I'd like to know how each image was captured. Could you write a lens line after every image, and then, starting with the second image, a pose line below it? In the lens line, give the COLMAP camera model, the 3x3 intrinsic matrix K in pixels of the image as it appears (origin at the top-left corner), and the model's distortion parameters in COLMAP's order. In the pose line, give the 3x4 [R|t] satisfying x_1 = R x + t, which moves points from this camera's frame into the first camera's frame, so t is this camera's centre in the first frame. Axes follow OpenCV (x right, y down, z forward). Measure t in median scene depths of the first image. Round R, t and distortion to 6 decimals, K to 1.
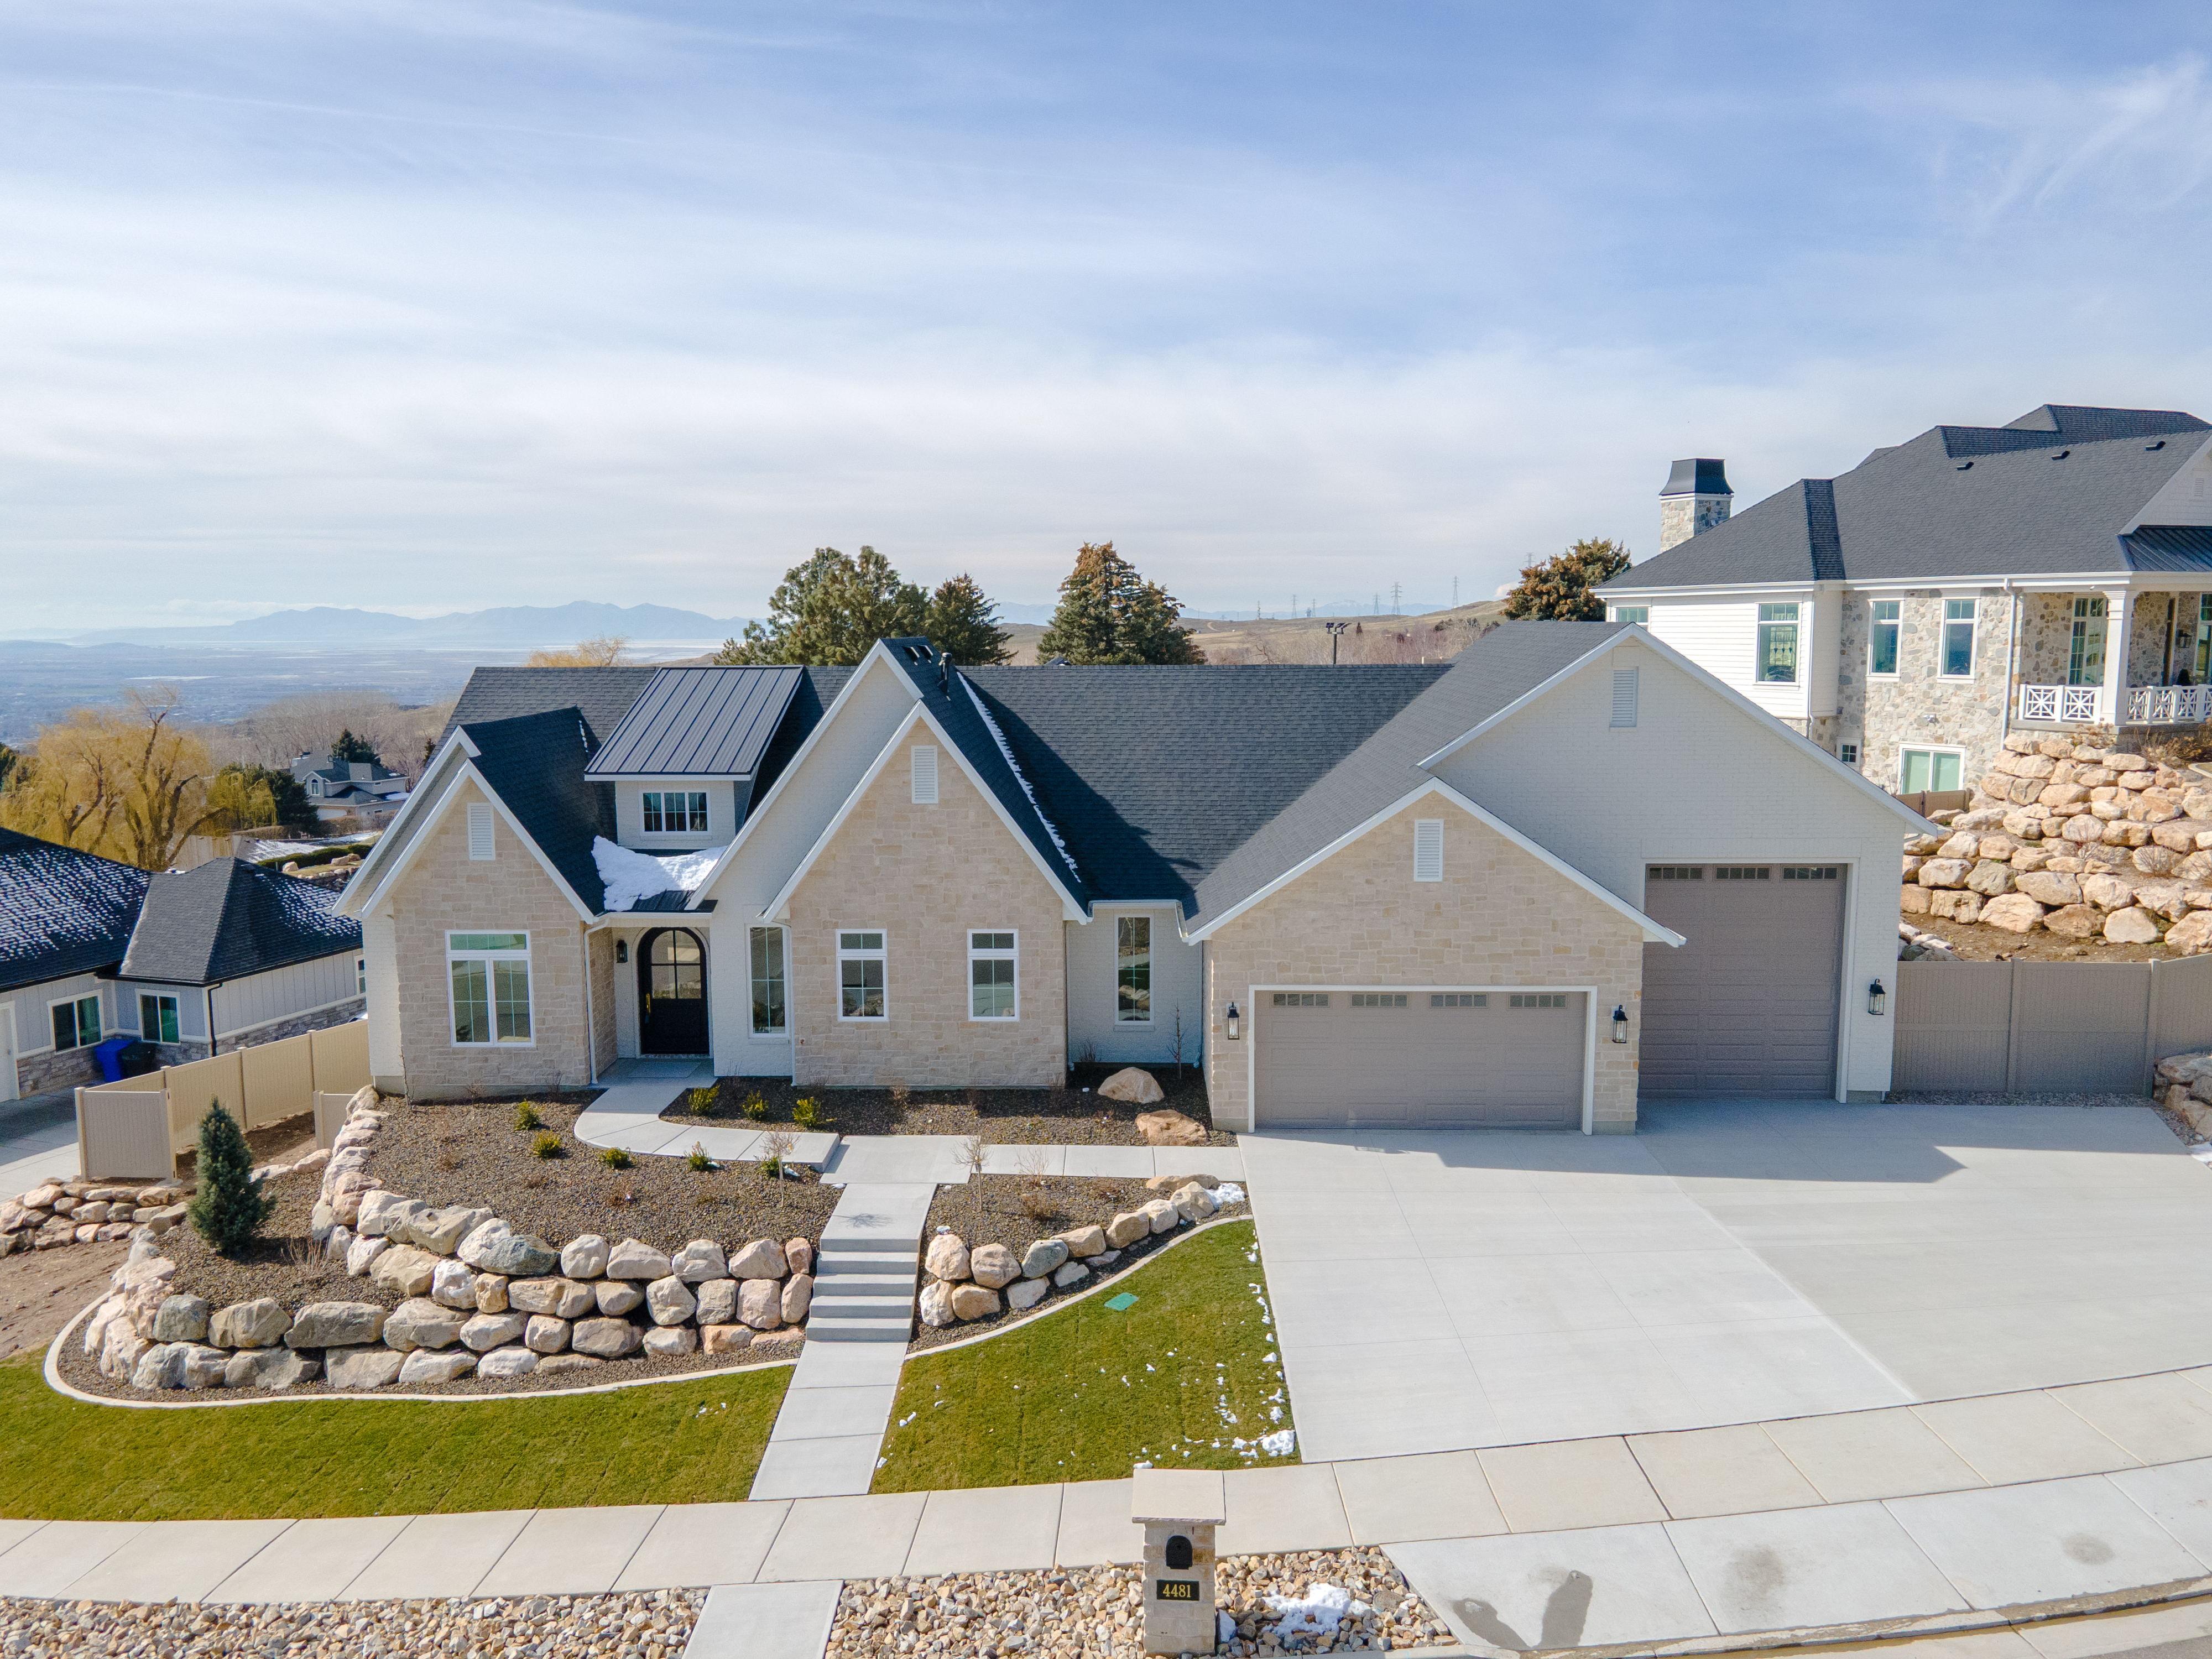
lens RADIAL K [[1638.6, 0, 1060.6], [0, 1638.6, 833.6], [0, 0, 1]] dist [0.021868, 0.001483]
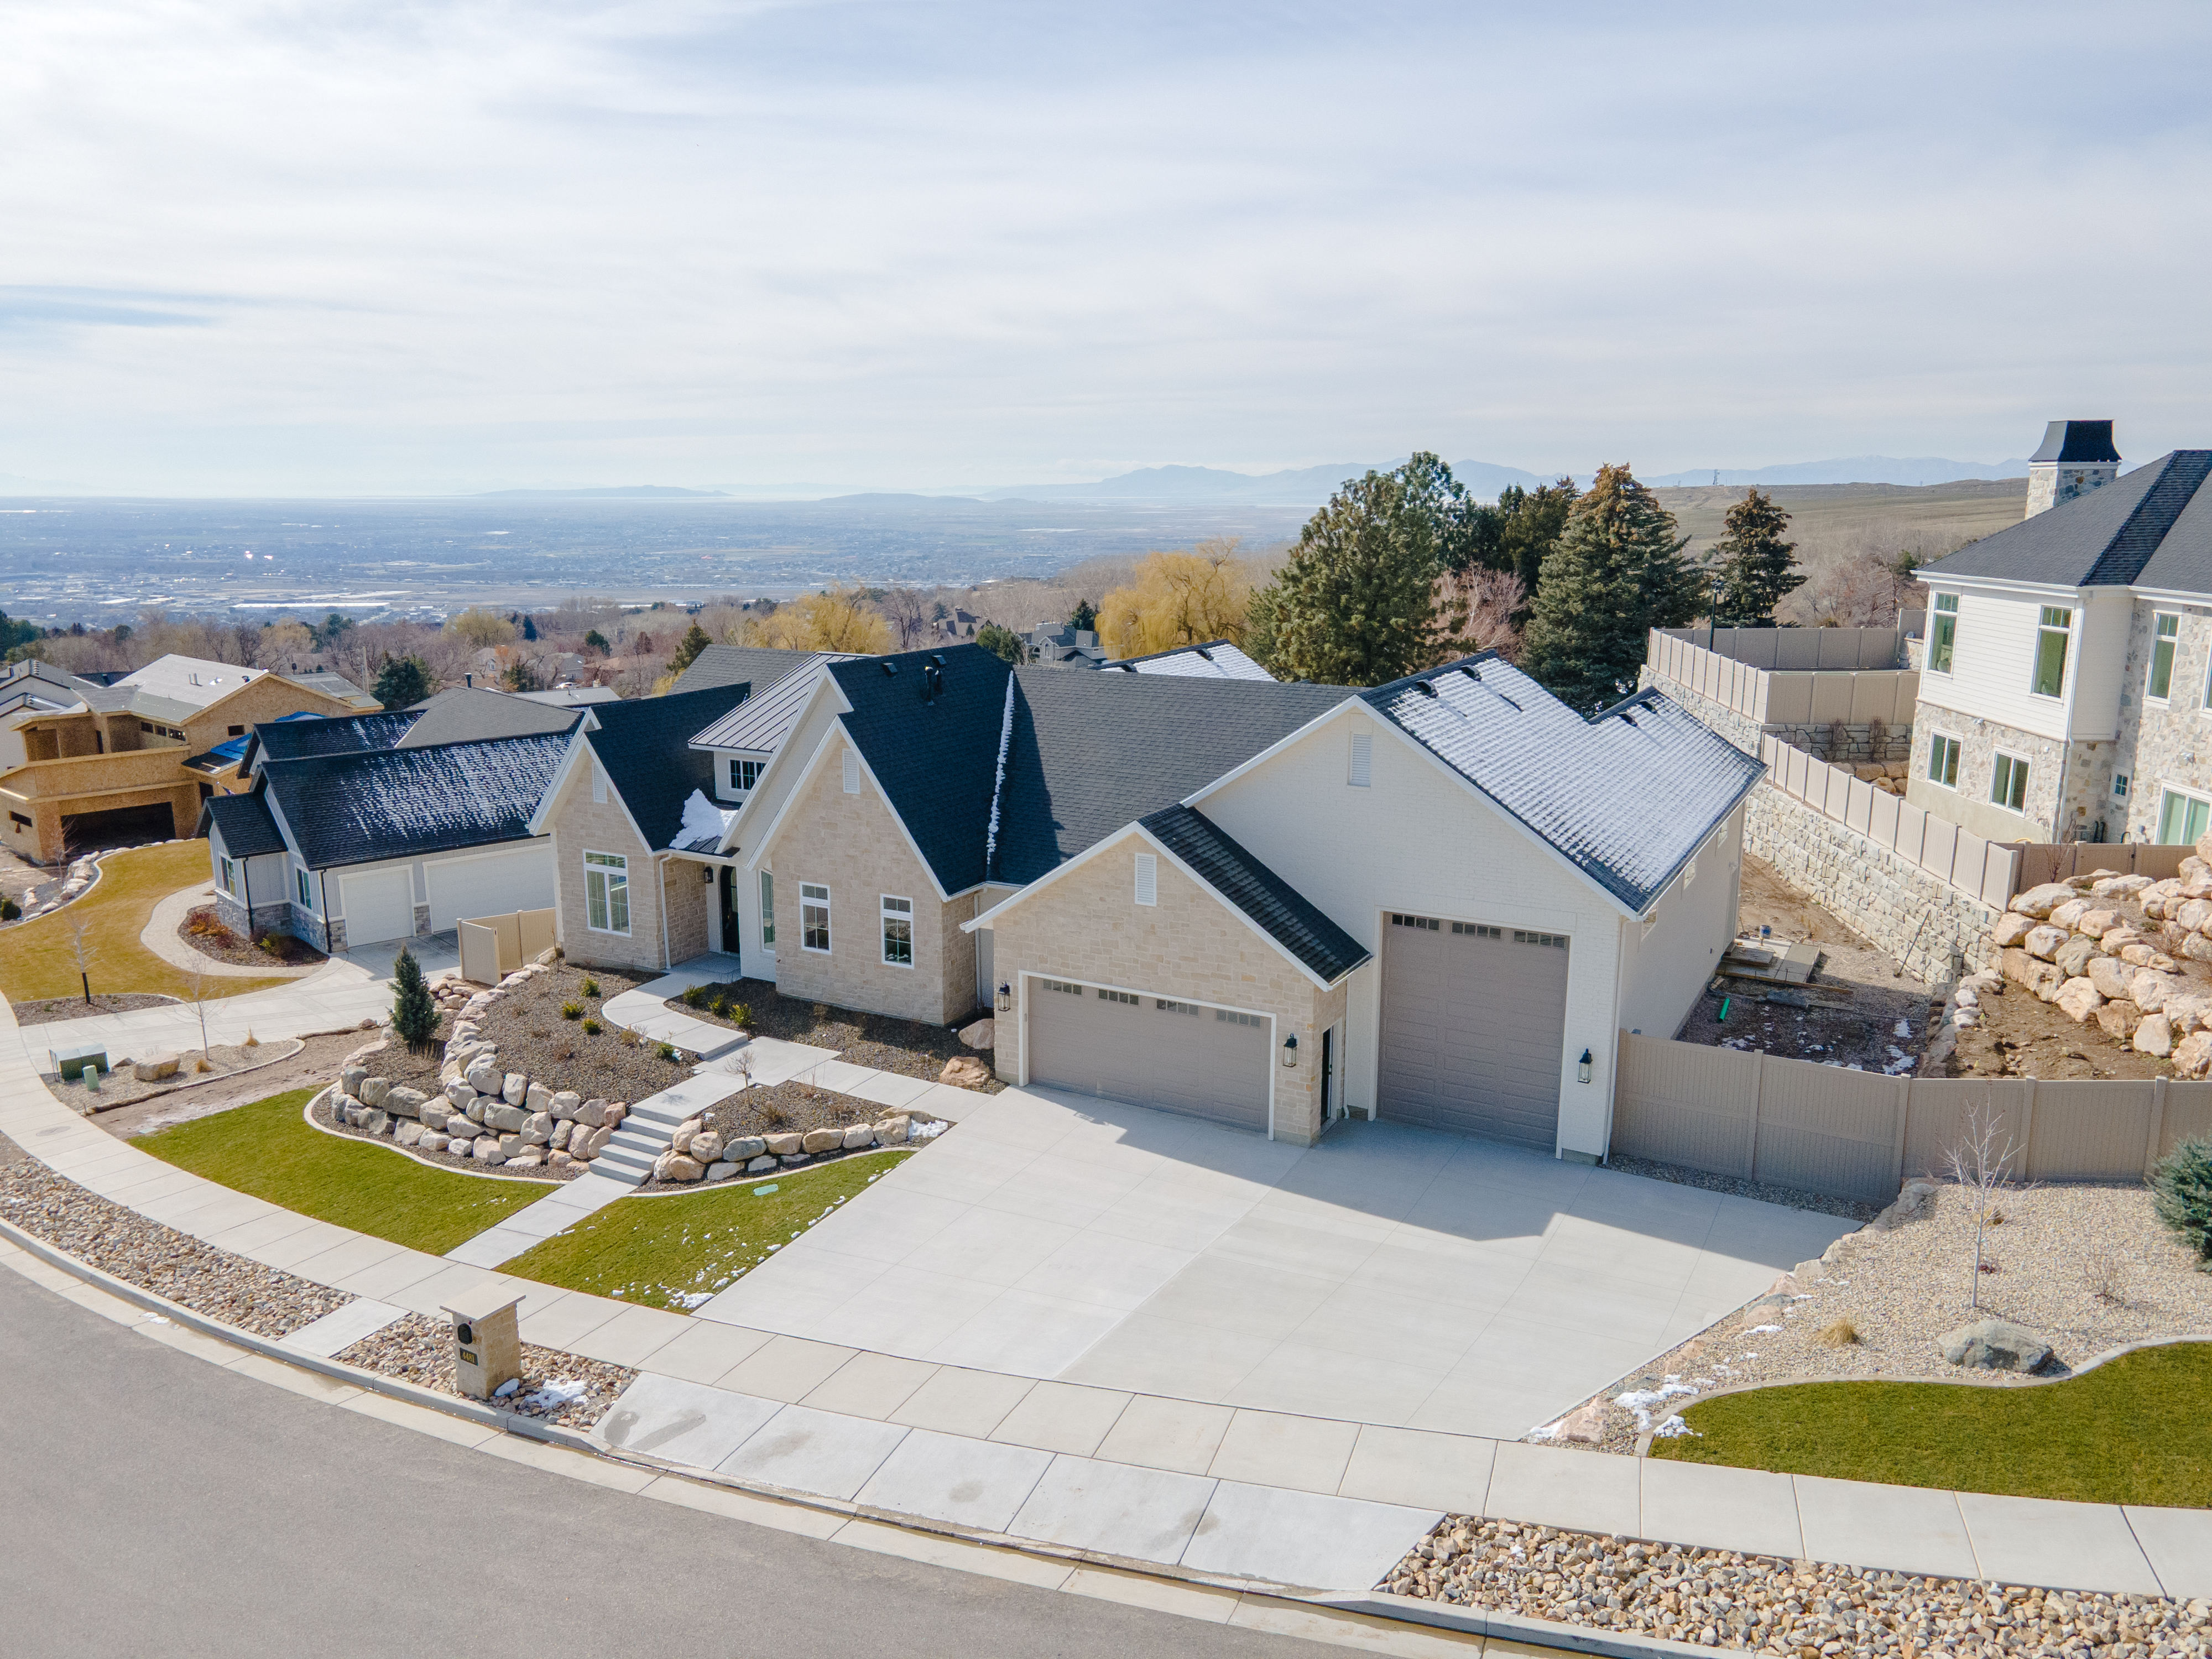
lens RADIAL K [[1619.0, 0, 1037.2], [0, 1619.0, 833.9], [0, 0, 1]] dist [0.005290, 0.059999]
pose [[0.879091, 0.104380, -0.465084, 0.643131], [-0.063944, 0.992734, 0.101936, -0.126137], [0.472345, -0.059872, 0.879378, -0.054628]]
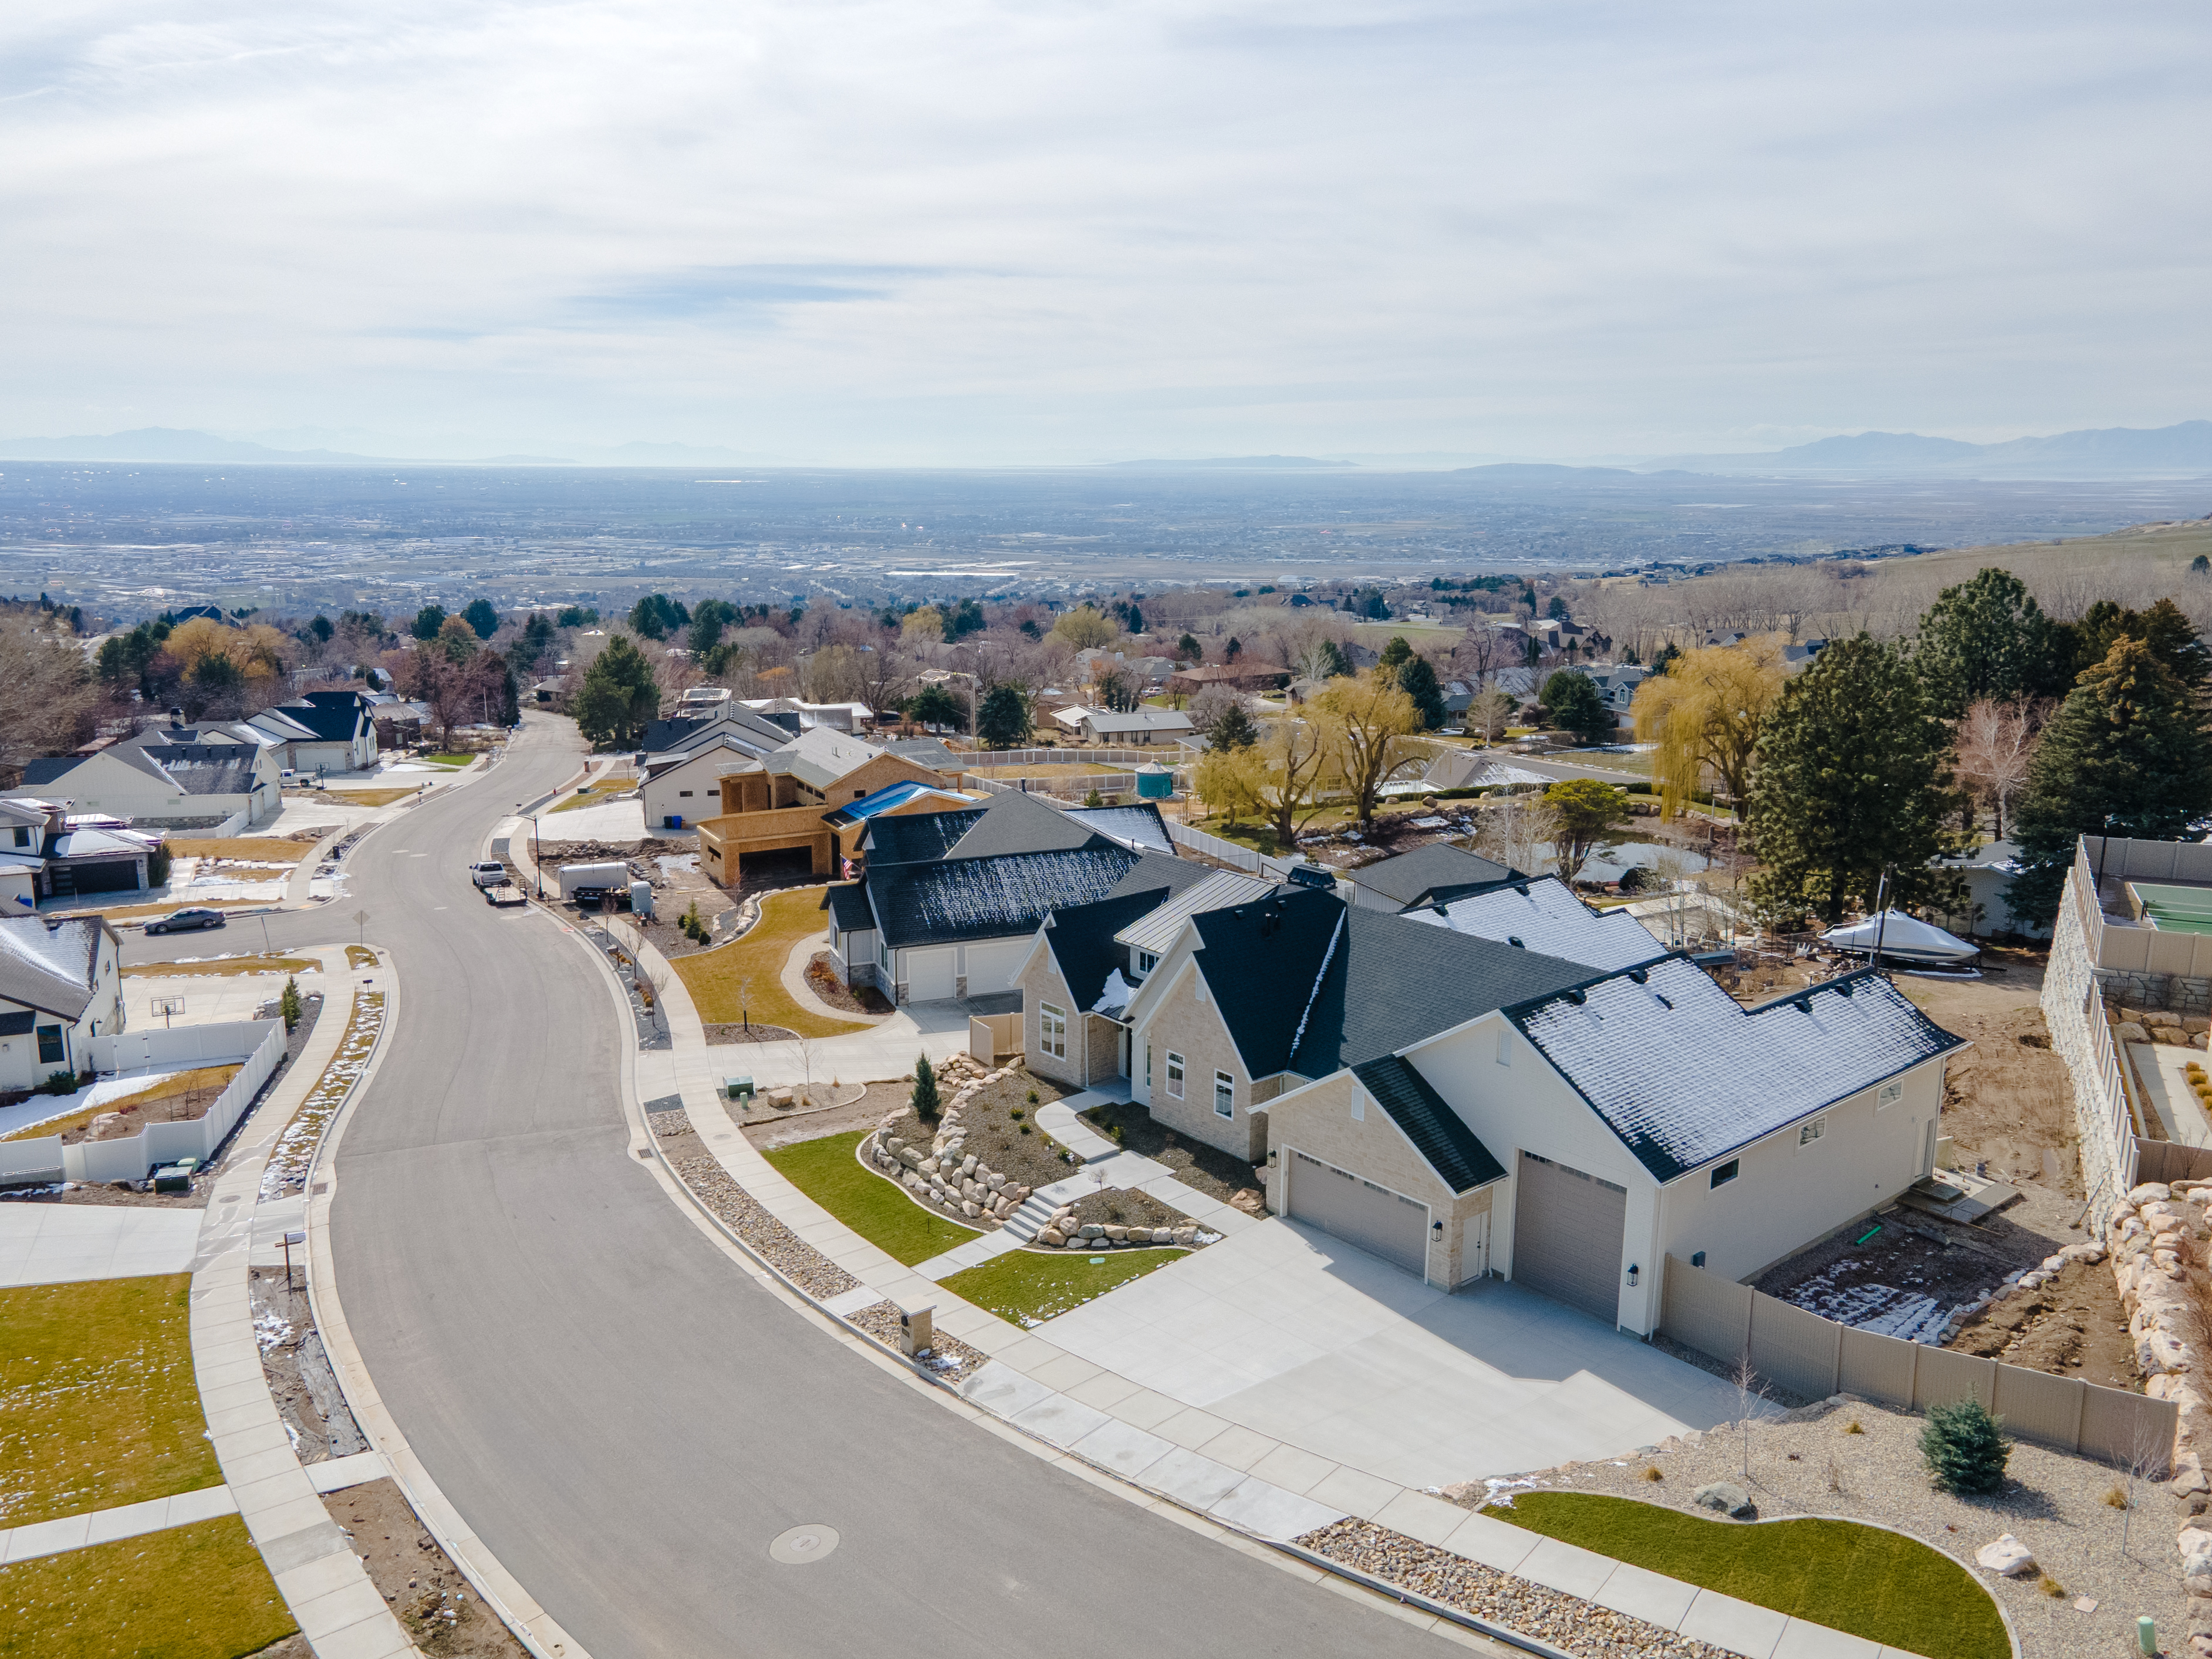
lens RADIAL K [[1638.6, 0, 1060.6], [0, 1638.6, 833.6], [0, 0, 1]] dist [0.021868, 0.001483]
pose [[0.660164, 0.181308, -0.728911, 1.175829], [-0.116295, 0.983400, 0.139283, -0.456458], [0.742064, -0.007180, 0.670290, -0.411911]]
